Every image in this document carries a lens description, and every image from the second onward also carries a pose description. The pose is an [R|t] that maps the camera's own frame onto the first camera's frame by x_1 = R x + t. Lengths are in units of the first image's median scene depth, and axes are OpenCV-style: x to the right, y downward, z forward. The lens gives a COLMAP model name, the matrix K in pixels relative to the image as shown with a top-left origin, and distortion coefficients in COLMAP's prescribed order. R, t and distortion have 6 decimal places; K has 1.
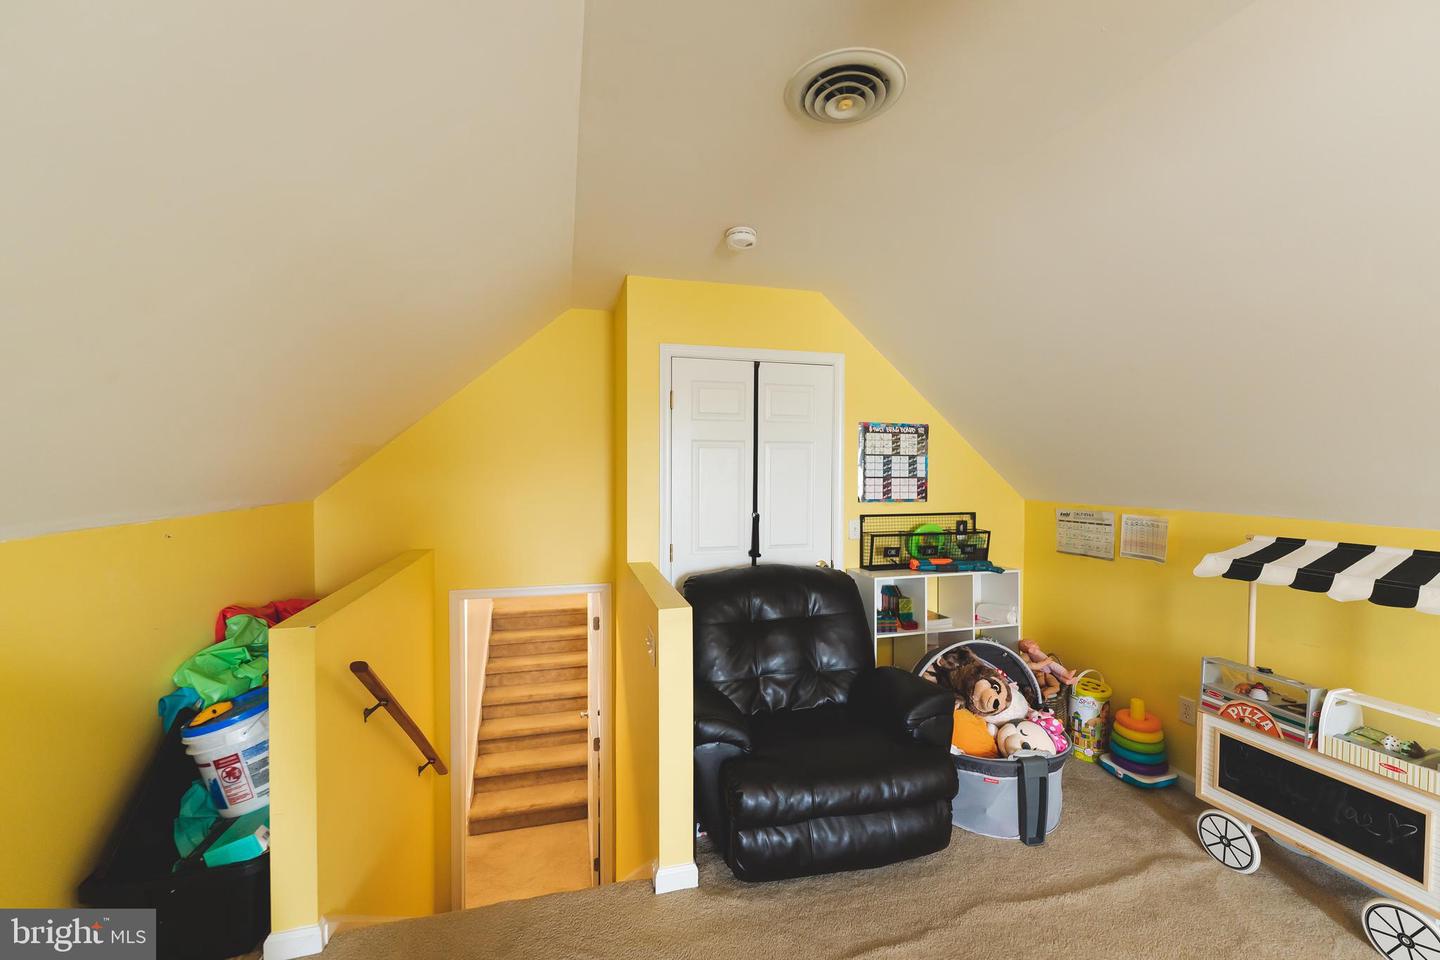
lens RADIAL K [[580.2, 0, 718.1], [0, 580.2, 484.2], [0, 0, 1]] dist [0.001311, -0.000109]
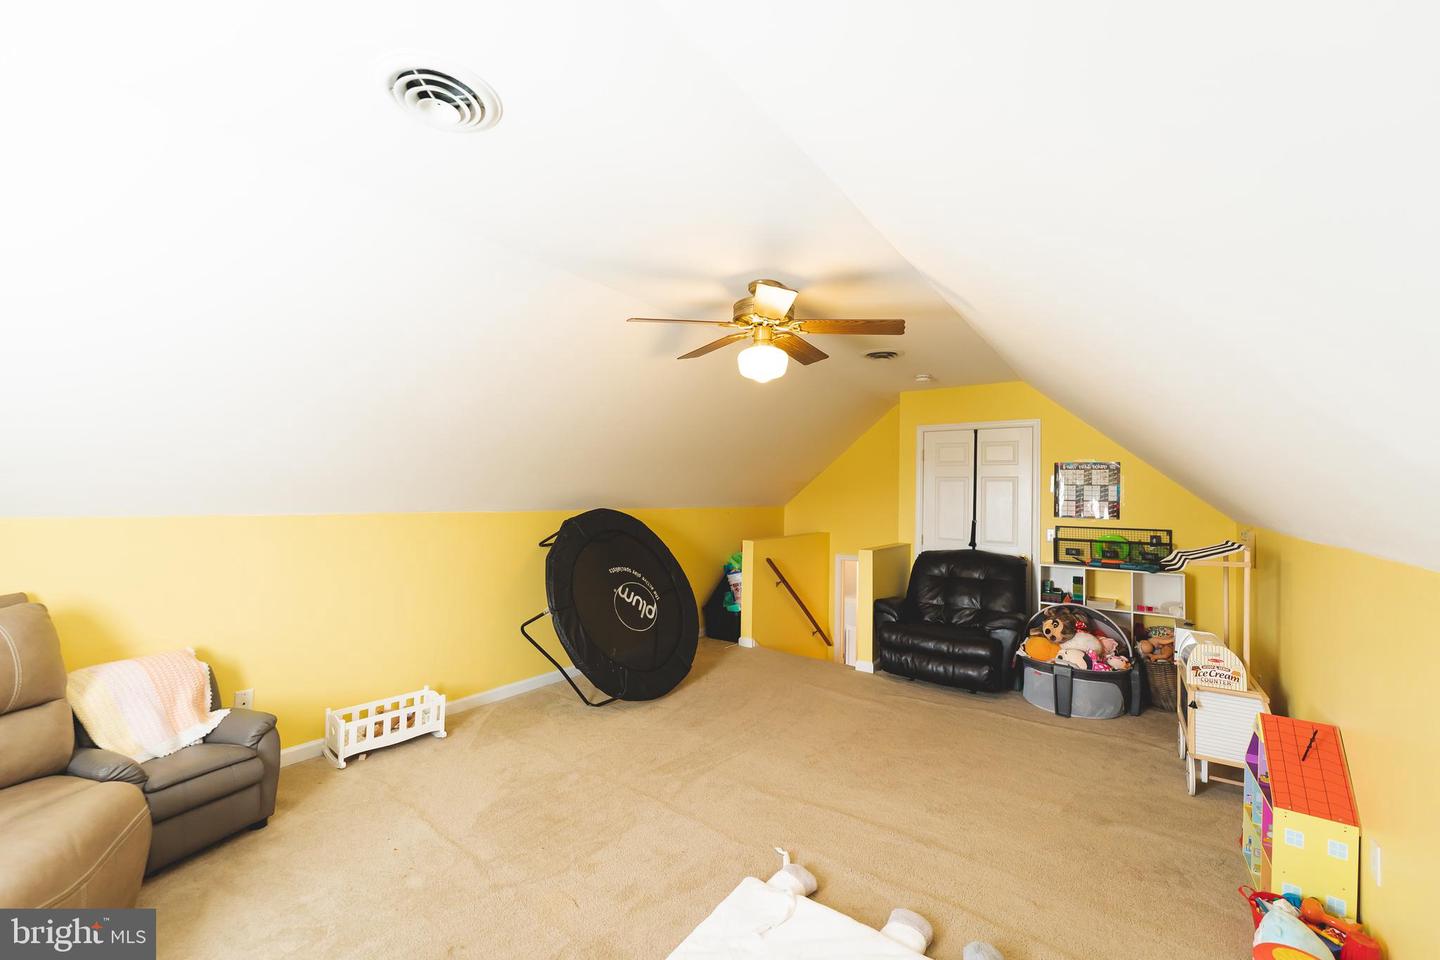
lens RADIAL K [[580.2, 0, 718.1], [0, 580.2, 484.2], [0, 0, 1]] dist [0.001311, -0.000109]
pose [[0.637170, -0.005278, -0.770705, 0.832890], [-0.034242, 0.998795, -0.035150, 0.028794], [0.769962, 0.048787, 0.636222, -0.599324]]
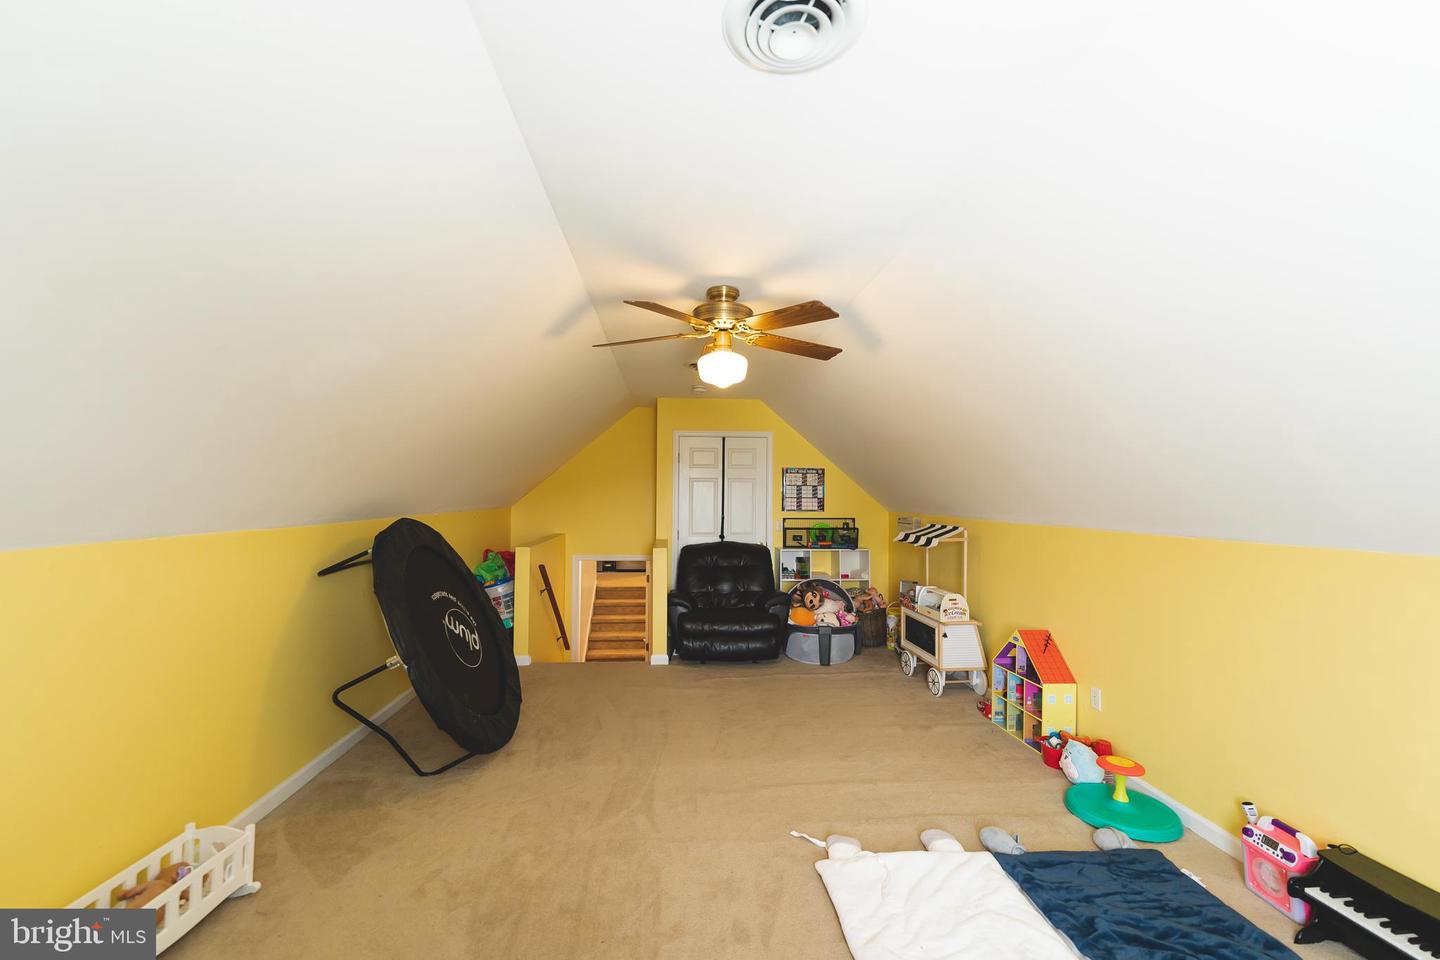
lens RADIAL K [[580.2, 0, 718.1], [0, 580.2, 484.2], [0, 0, 1]] dist [0.001311, -0.000109]
pose [[0.983820, 0.001569, -0.179153, 0.371192], [-0.009423, 0.999031, -0.042993, 0.026994], [0.178912, 0.043985, 0.982881, -0.848746]]
